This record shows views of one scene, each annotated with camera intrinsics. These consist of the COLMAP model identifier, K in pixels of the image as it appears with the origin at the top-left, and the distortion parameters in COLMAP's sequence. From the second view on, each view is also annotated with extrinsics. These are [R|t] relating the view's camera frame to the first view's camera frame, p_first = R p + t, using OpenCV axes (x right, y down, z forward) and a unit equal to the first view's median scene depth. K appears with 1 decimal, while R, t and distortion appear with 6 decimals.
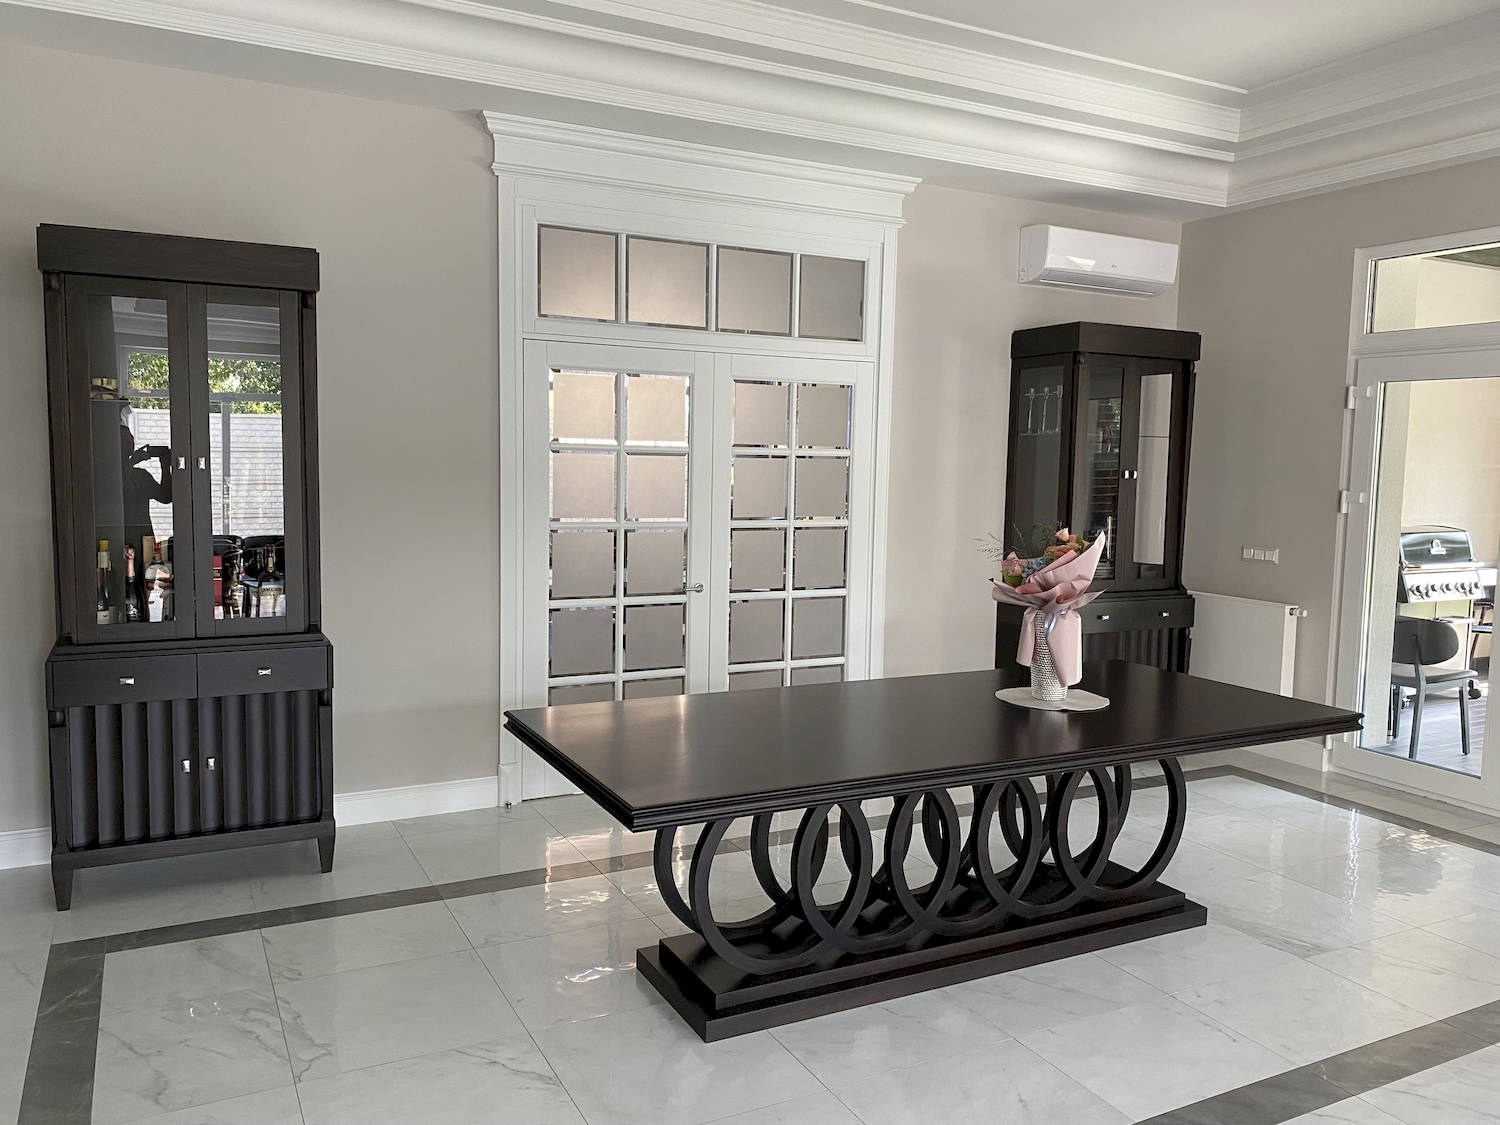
lens RADIAL K [[1152.3, 0, 767.5], [0, 1152.3, 560.3], [0, 0, 1]] dist [0.066501, -0.118742]
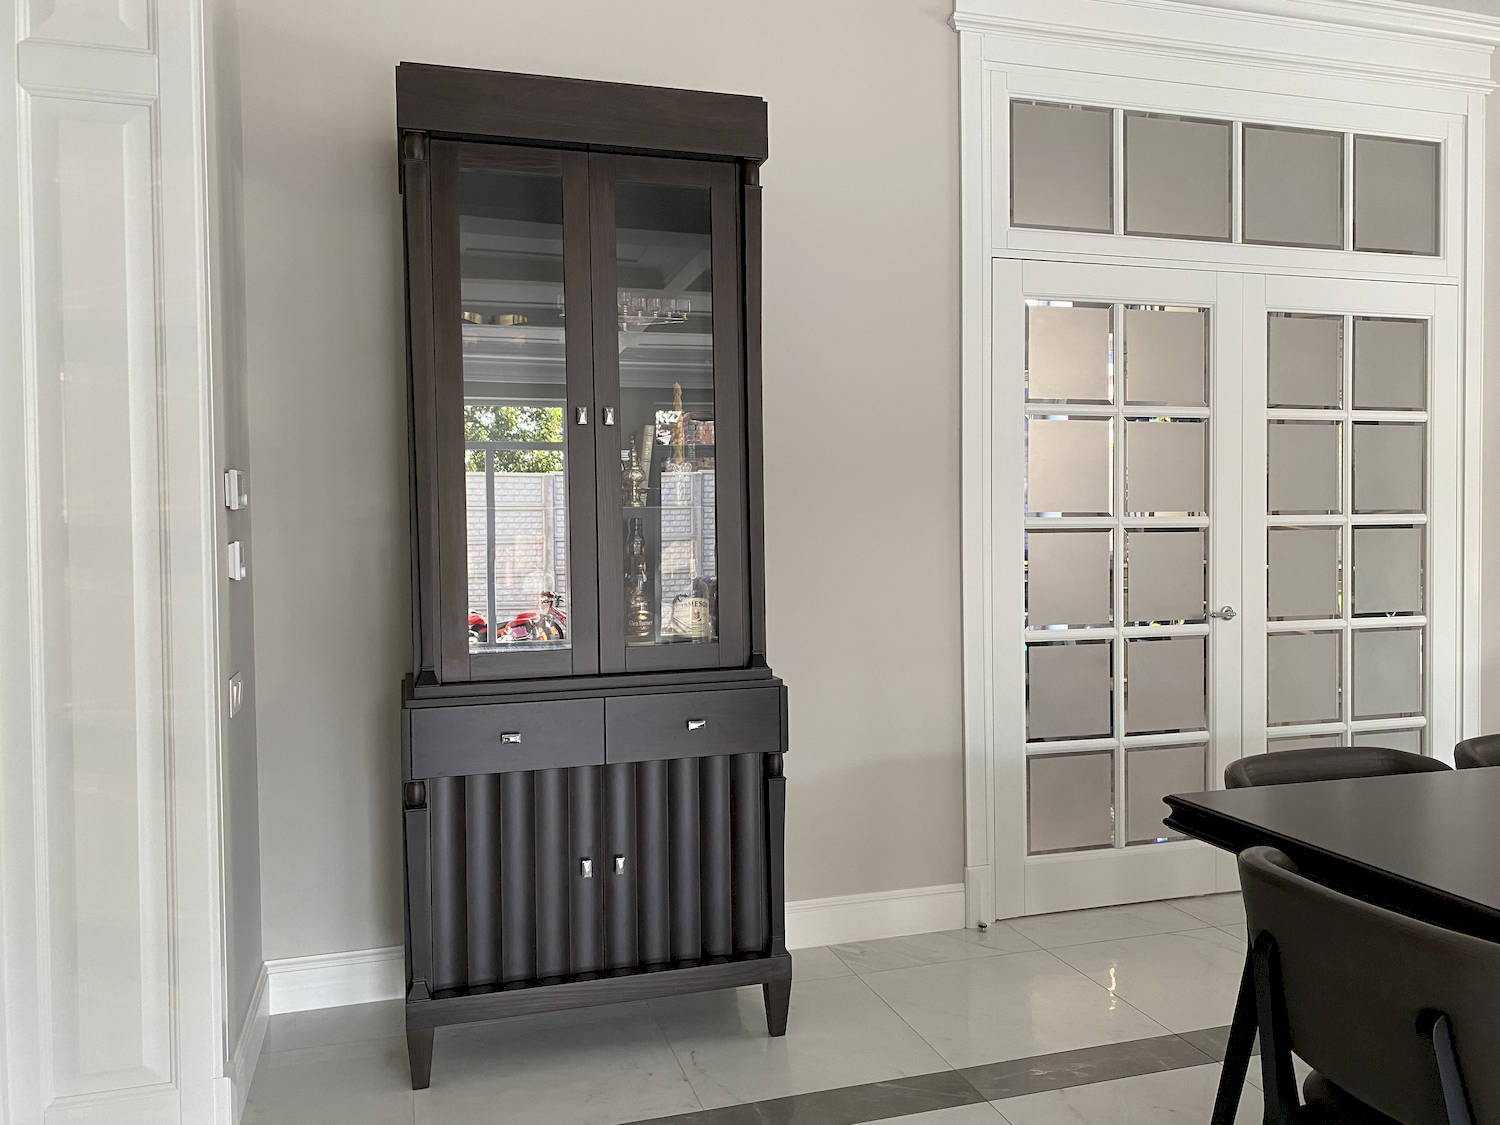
lens RADIAL K [[1175.2, 0, 753.2], [0, 1175.2, 565.7], [0, 0, 1]] dist [0.009947, 0.003747]
pose [[0.982931, -0.024929, -0.182276, -0.211532], [0.013629, 0.997921, -0.062988, 0.036445], [0.183467, 0.059429, 0.981228, 0.259986]]
